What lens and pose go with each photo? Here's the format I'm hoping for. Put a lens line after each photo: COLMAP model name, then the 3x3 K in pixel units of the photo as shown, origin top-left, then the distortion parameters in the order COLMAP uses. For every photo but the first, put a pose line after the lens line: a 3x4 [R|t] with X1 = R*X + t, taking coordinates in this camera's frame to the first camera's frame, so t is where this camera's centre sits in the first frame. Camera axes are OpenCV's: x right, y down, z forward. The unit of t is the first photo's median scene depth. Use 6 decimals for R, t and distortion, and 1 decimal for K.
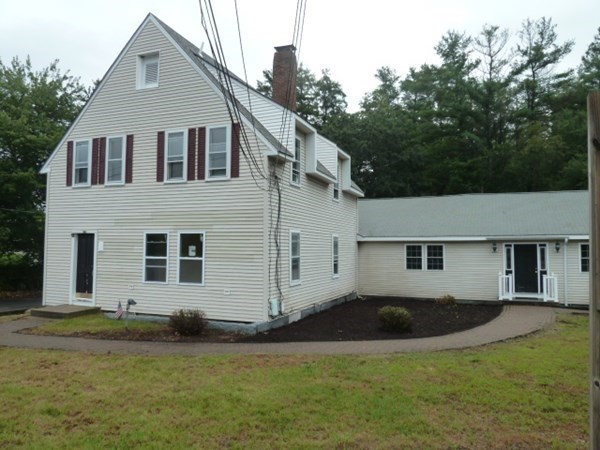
lens RADIAL K [[449.7, 0, 302.8], [0, 449.7, 225.1], [0, 0, 1]] dist [-0.024038, -0.002580]
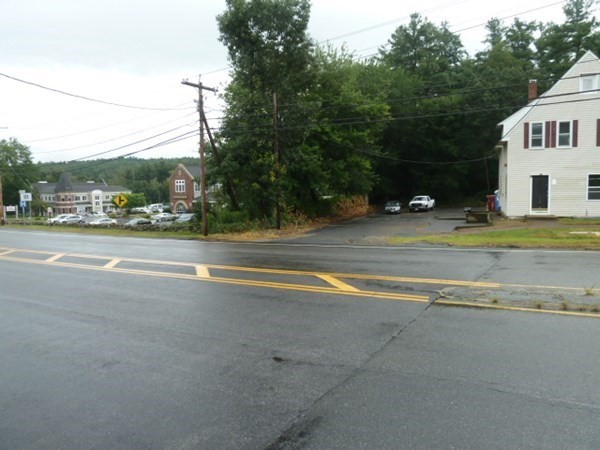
lens RADIAL K [[449.7, 0, 302.8], [0, 449.7, 225.1], [0, 0, 1]] dist [-0.024038, -0.002580]
pose [[0.999609, -0.027518, 0.005057, -1.112122], [0.026484, 0.988912, 0.146120, -0.054016], [-0.009022, -0.145929, 0.989254, -0.614994]]
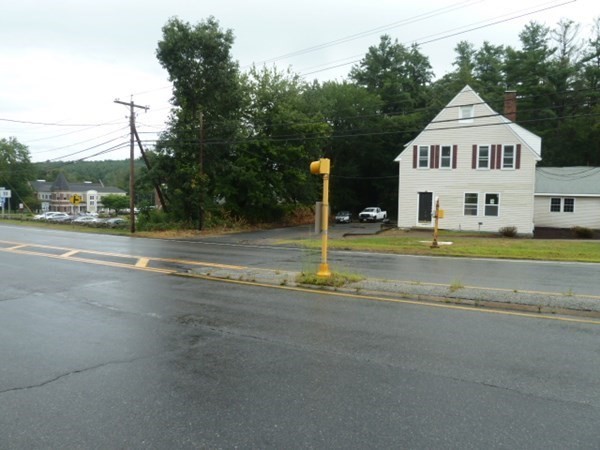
lens RADIAL K [[451.1, 0, 300.0], [0, 451.1, 225.0], [0, 0, 1]] dist [-0.026775, -0.003755]
pose [[0.999802, 0.014230, -0.013911, -0.787155], [-0.012348, 0.991814, 0.127090, -0.065932], [0.015606, -0.126894, 0.991794, -0.825056]]
